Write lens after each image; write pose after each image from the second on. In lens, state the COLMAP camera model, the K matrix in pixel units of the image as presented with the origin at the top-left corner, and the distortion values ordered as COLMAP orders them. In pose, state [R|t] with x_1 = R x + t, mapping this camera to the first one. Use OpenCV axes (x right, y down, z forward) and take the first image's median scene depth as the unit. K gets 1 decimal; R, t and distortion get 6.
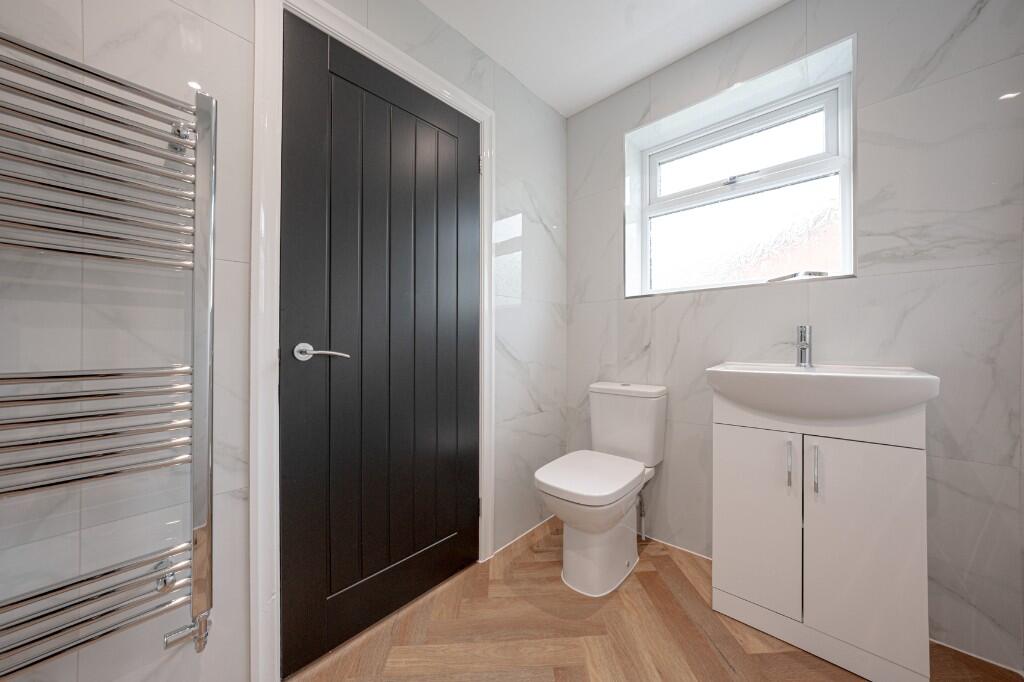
lens RADIAL K [[365.3, 0, 500.5], [0, 365.3, 345.8], [0, 0, 1]] dist [-0.001091, 0.005559]
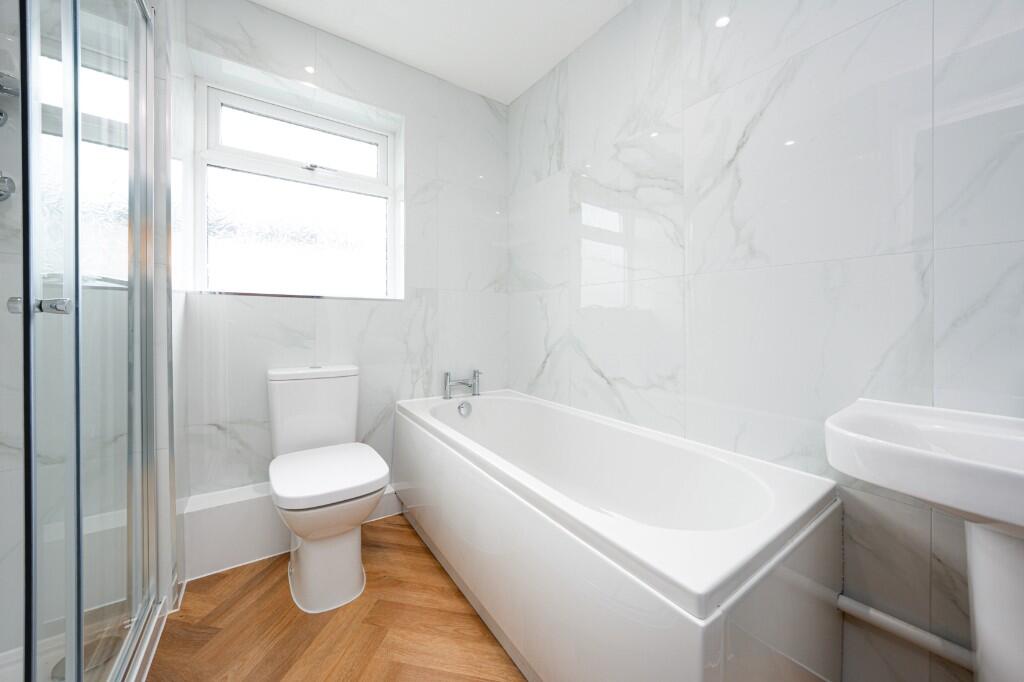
lens RADIAL K [[368.4, 0, 512.2], [0, 368.4, 331.5], [0, 0, 1]] dist [-0.000216, 0.005973]
pose [[0.270194, -0.002944, 0.962801, -0.286916], [-0.002583, 0.999990, 0.003783, 0.013456], [-0.962803, -0.003509, 0.270183, 0.208603]]
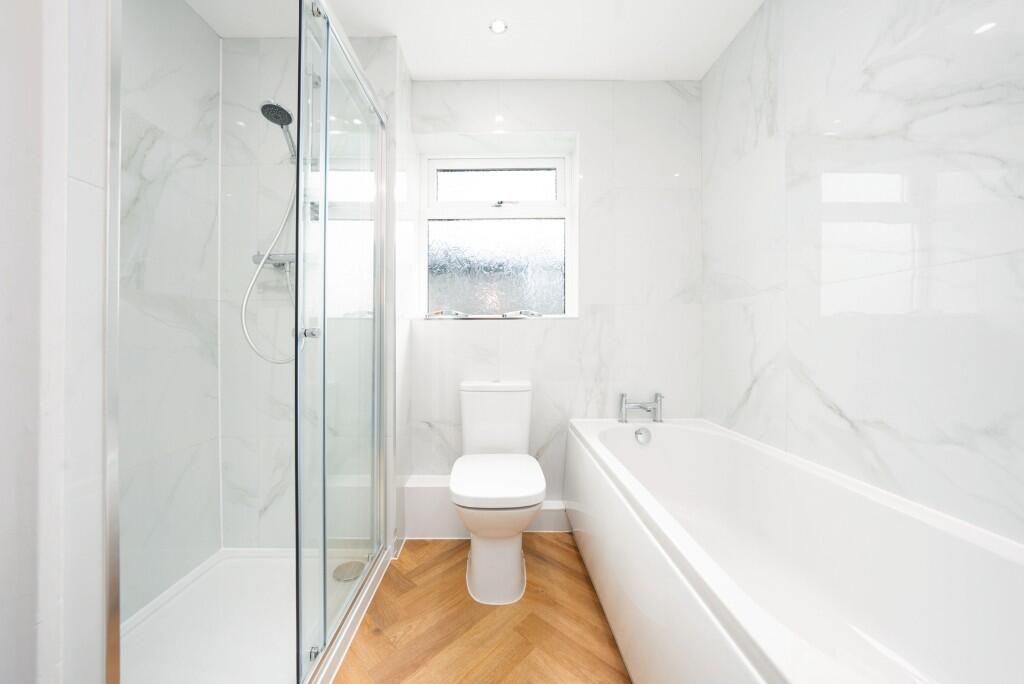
lens RADIAL K [[365.3, 0, 500.5], [0, 365.3, 346.8], [0, 0, 1]] dist [-0.001091, 0.005559]
pose [[0.756391, 0.000622, 0.654119, -0.219109], [-0.001204, 0.999999, 0.000440, 0.011522], [-0.654118, -0.001120, 0.756391, 0.163875]]
